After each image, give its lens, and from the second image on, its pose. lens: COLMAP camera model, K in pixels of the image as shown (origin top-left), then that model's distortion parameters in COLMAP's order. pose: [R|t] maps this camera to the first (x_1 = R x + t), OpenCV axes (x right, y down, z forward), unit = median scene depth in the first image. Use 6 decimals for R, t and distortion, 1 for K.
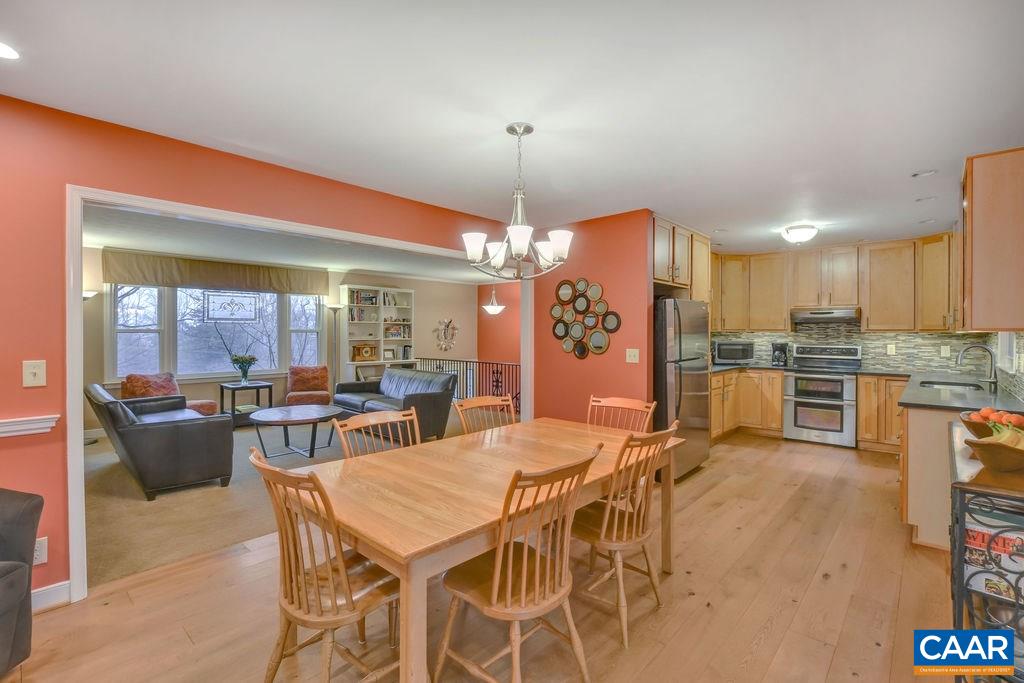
lens RADIAL K [[464.5, 0, 514.8], [0, 464.5, 333.0], [0, 0, 1]] dist [-0.014961, -0.000005]
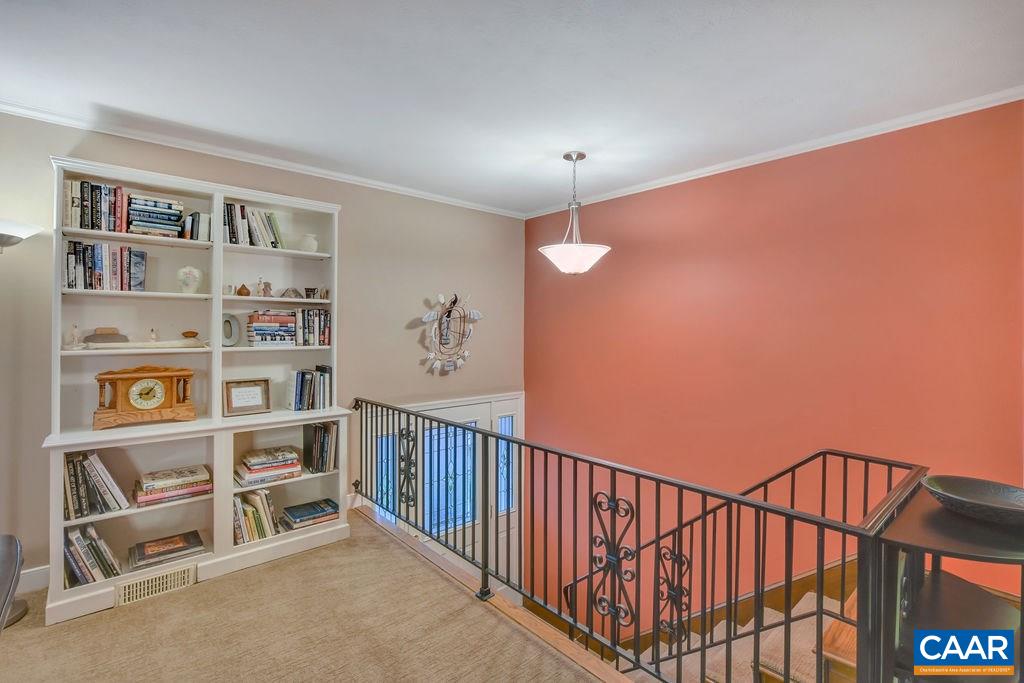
lens RADIAL K [[481.9, 0, 504.3], [0, 481.9, 330.7], [0, 0, 1]] dist [-0.043291, 0.000059]
pose [[0.992659, -0.000294, -0.120950, -0.058773], [0.000099, 0.999999, -0.001622, 0.001126], [0.120950, 0.001598, 0.992657, 0.731773]]
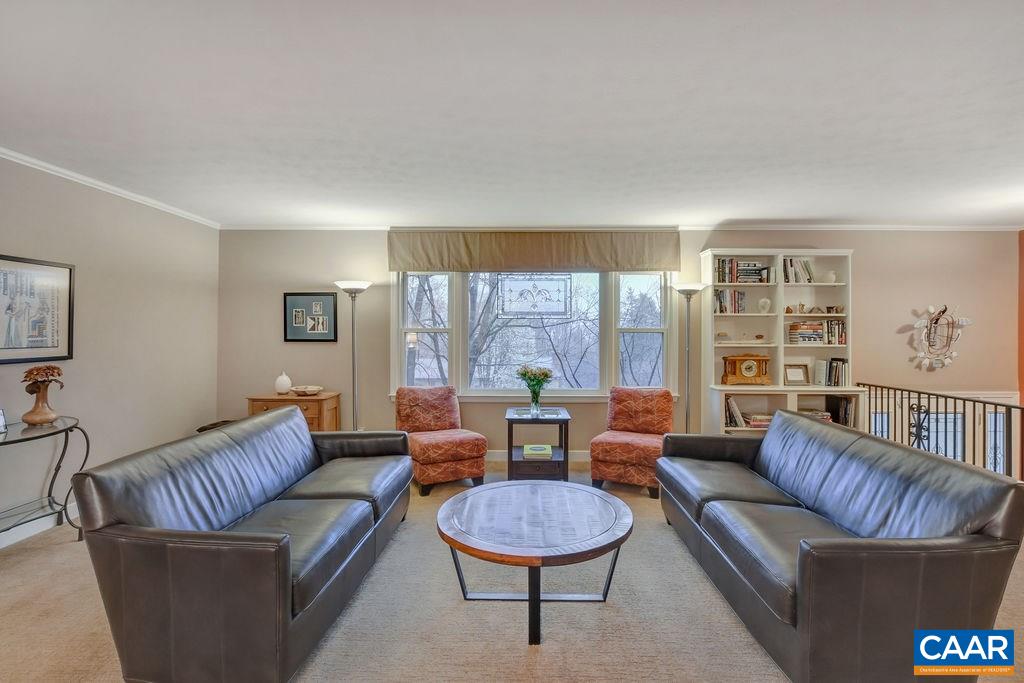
lens RADIAL K [[464.5, 0, 514.8], [0, 464.5, 333.0], [0, 0, 1]] dist [-0.014961, -0.000005]
pose [[0.659081, -0.002679, -0.752067, -0.091180], [-0.002473, 0.999981, -0.005729, 0.002627], [0.752068, 0.005636, 0.659062, 0.433040]]
